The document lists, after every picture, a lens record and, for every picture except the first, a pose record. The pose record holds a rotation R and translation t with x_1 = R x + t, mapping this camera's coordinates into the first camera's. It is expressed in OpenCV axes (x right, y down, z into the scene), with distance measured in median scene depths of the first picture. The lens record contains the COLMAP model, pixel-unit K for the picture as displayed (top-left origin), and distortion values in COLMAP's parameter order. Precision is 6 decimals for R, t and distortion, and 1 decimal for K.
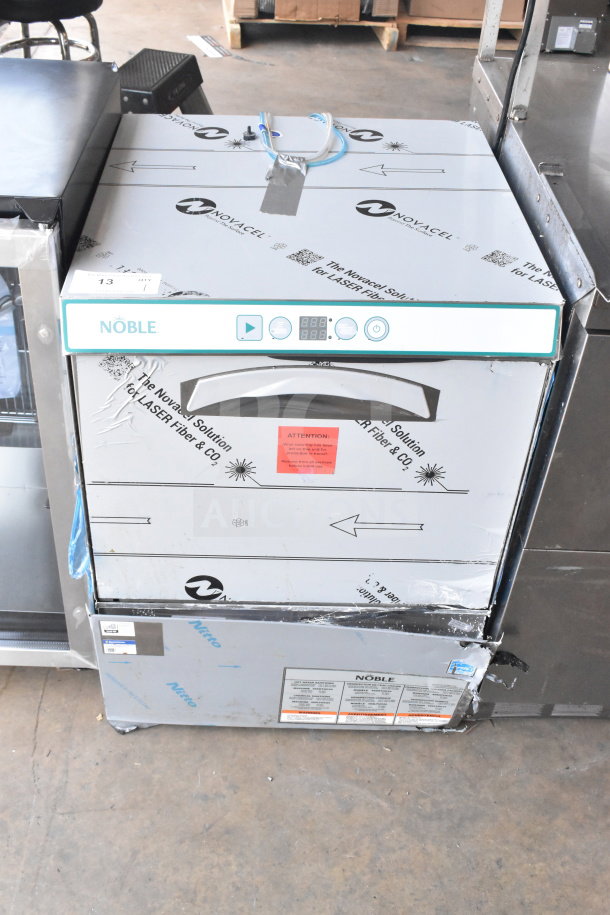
lens RADIAL K [[996.1, 0, 298.7], [0, 996.1, 479.7], [0, 0, 1]] dist [-0.104353, 0.000000]
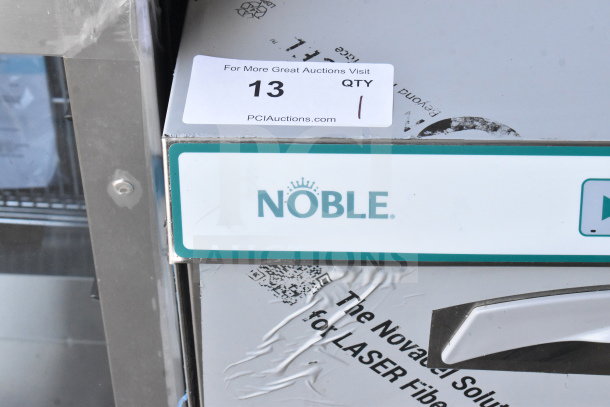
lens RADIAL K [[1400.4, 0, 284.3], [0, 1400.4, 199.8], [0, 0, 1]] dist [0.005025, 0.000000]
pose [[0.994877, 0.009896, -0.100603, -0.121450], [-0.002664, 0.997418, 0.071765, -0.189057], [0.101054, -0.071130, 0.992335, 0.379793]]
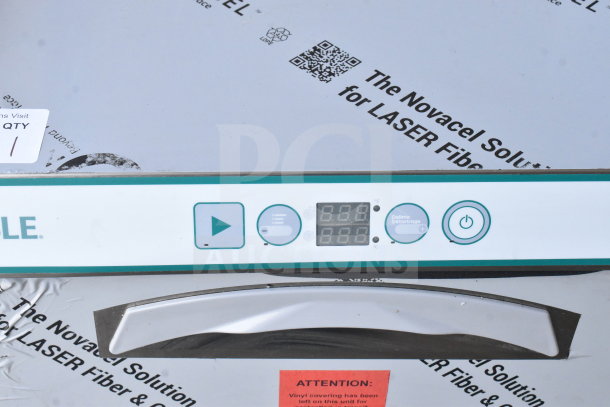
lens RADIAL K [[1149.0, 0, 305.4], [0, 1149.0, 204.3], [0, 0, 1]] dist [0.010905, 0.000000]
pose [[0.999906, -0.011117, -0.008044, 0.000002], [0.011732, 0.996659, 0.080831, -0.201619], [0.007119, -0.080917, 0.996695, 0.388694]]
